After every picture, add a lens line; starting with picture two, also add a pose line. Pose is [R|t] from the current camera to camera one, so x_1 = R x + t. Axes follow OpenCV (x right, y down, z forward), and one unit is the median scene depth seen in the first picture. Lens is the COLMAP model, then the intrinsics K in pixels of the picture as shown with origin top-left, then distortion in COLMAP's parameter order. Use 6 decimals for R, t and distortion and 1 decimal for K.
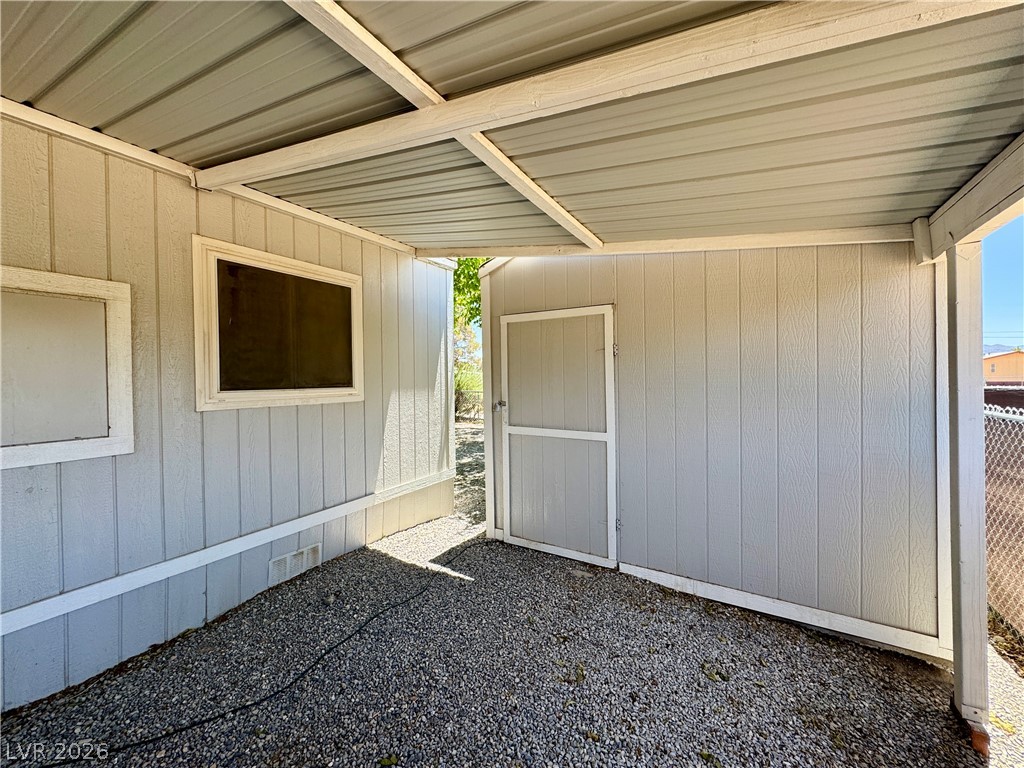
lens RADIAL K [[407.4, 0, 512.0], [0, 407.4, 384.0], [0, 0, 1]] dist [-0.000177, -0.000088]
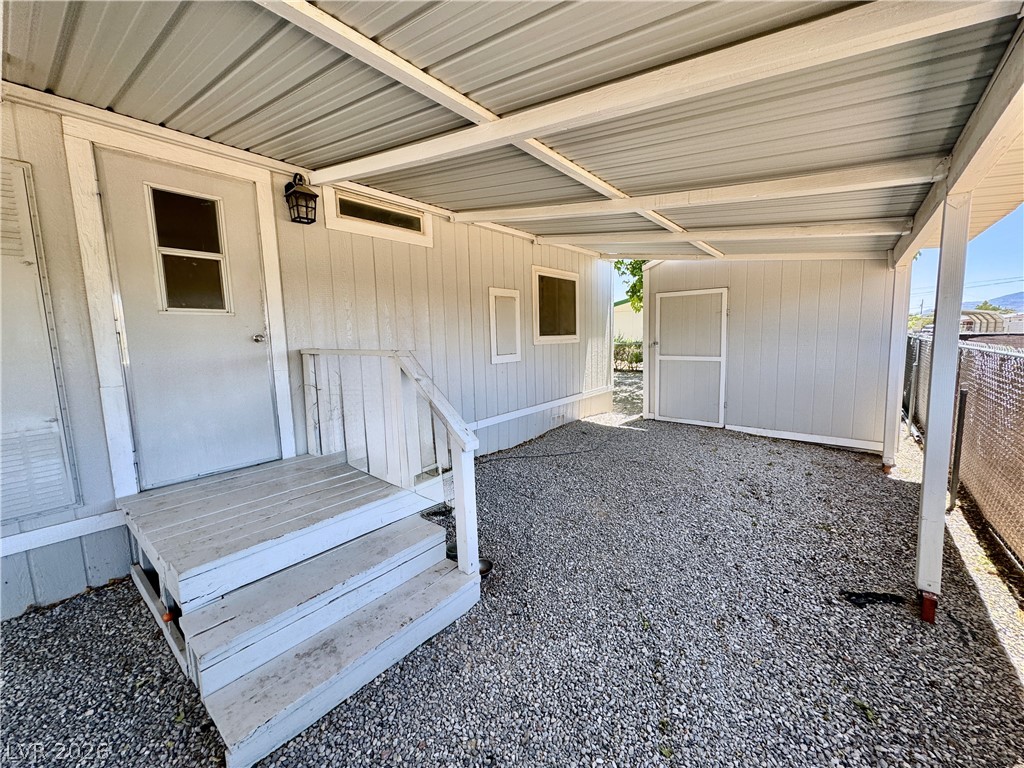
lens RADIAL K [[408.3, 0, 512.0], [0, 408.3, 384.0], [0, 0, 1]] dist [-0.005255, -0.000120]
pose [[0.988634, 0.004716, -0.150270, -0.497613], [0.011344, 0.994319, 0.105838, 0.038048], [0.149915, -0.106340, 0.982964, -1.146999]]
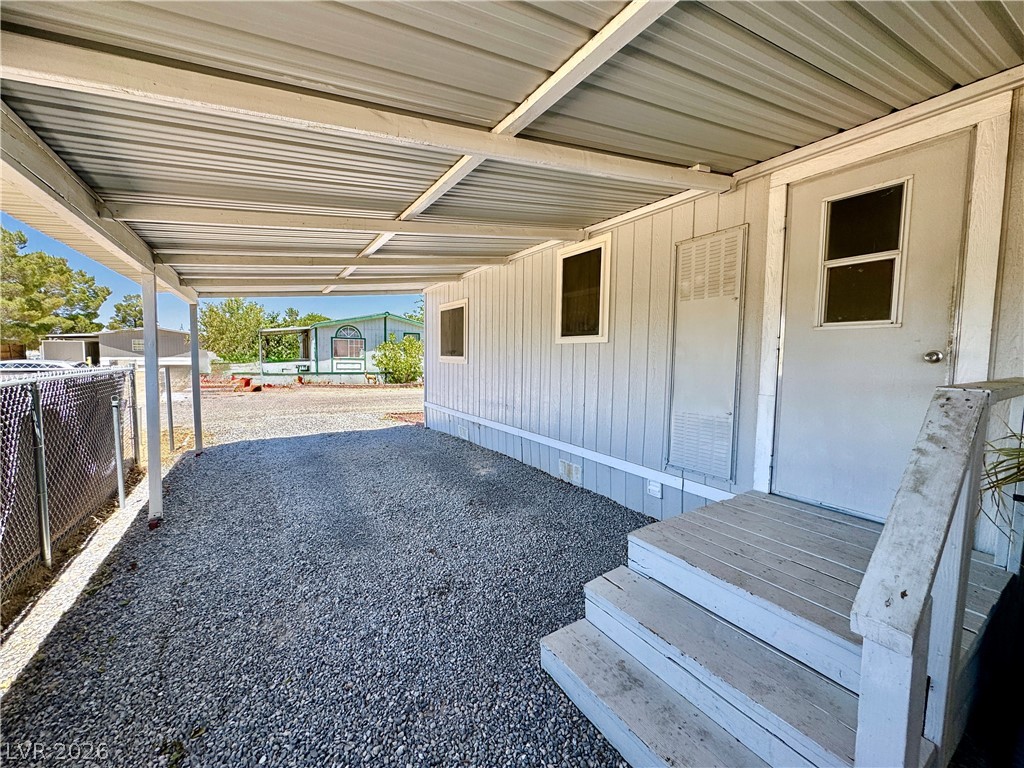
lens RADIAL K [[408.3, 0, 512.0], [0, 408.3, 384.0], [0, 0, 1]] dist [-0.005255, -0.000120]
pose [[-0.456439, 0.065626, -0.887331, -0.295000], [-0.020160, 0.996257, 0.084052, 0.026451], [0.889526, 0.056253, -0.453408, -0.522107]]
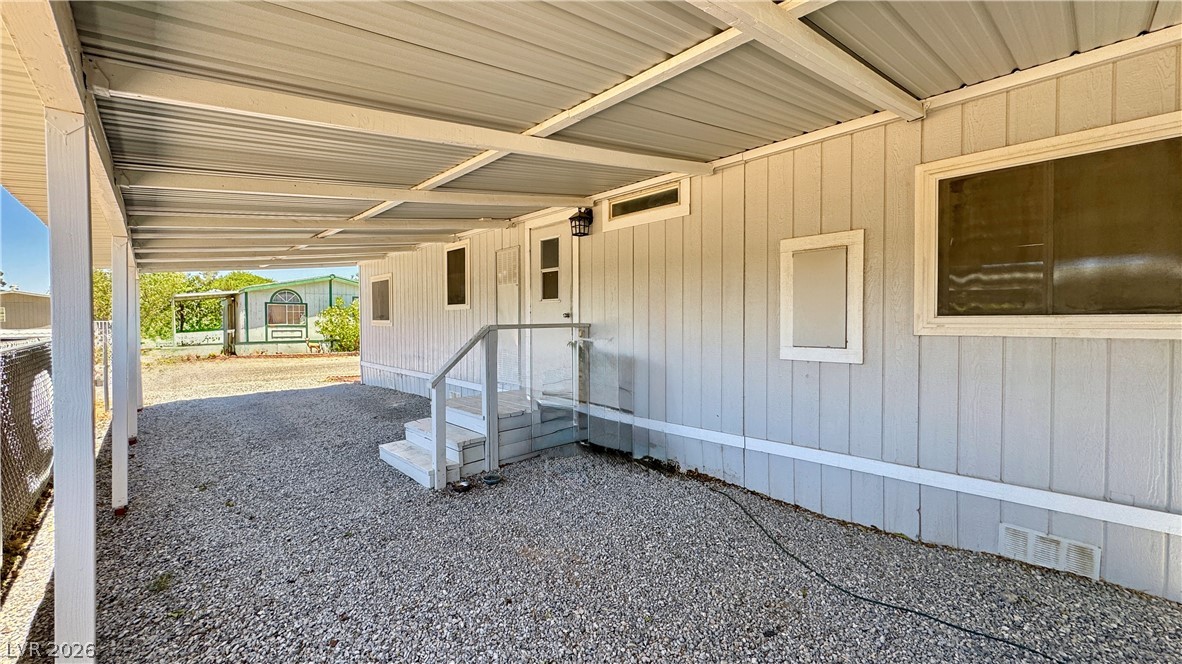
lens RADIAL K [[472.6, 0, 591.6], [0, 472.6, 329.8], [0, 0, 1]] dist [0.000553, -0.000085]
pose [[-0.278623, 0.034594, -0.959777, 0.566274], [-0.003103, 0.999313, 0.036920, 0.010658], [0.960396, 0.013265, -0.278324, 0.487577]]
